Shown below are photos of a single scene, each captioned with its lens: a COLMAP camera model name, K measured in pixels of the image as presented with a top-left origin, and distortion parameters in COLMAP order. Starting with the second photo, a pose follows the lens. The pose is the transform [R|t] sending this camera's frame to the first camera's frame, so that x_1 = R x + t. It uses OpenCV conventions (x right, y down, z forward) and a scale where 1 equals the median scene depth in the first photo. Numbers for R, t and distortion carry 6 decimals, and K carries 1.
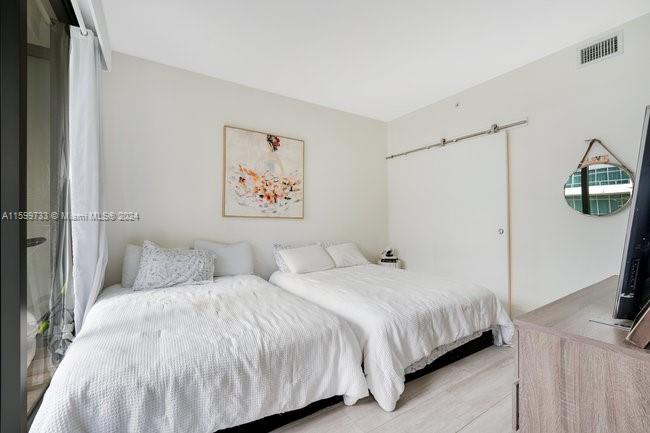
lens RADIAL K [[275.1, 0, 324.6], [0, 275.1, 217.4], [0, 0, 1]] dist [0.000254, 0.000017]
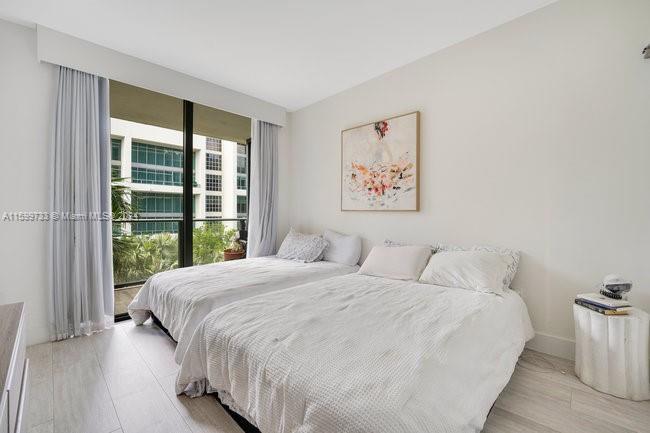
lens RADIAL K [[275.1, 0, 324.0], [0, 275.1, 216.5], [0, 0, 1]] dist [0.000254, 0.000017]
pose [[0.217081, 0.007481, -0.976125, 0.677087], [0.018632, 0.999757, 0.011806, 0.005476], [0.975976, -0.020750, 0.216889, 0.613838]]
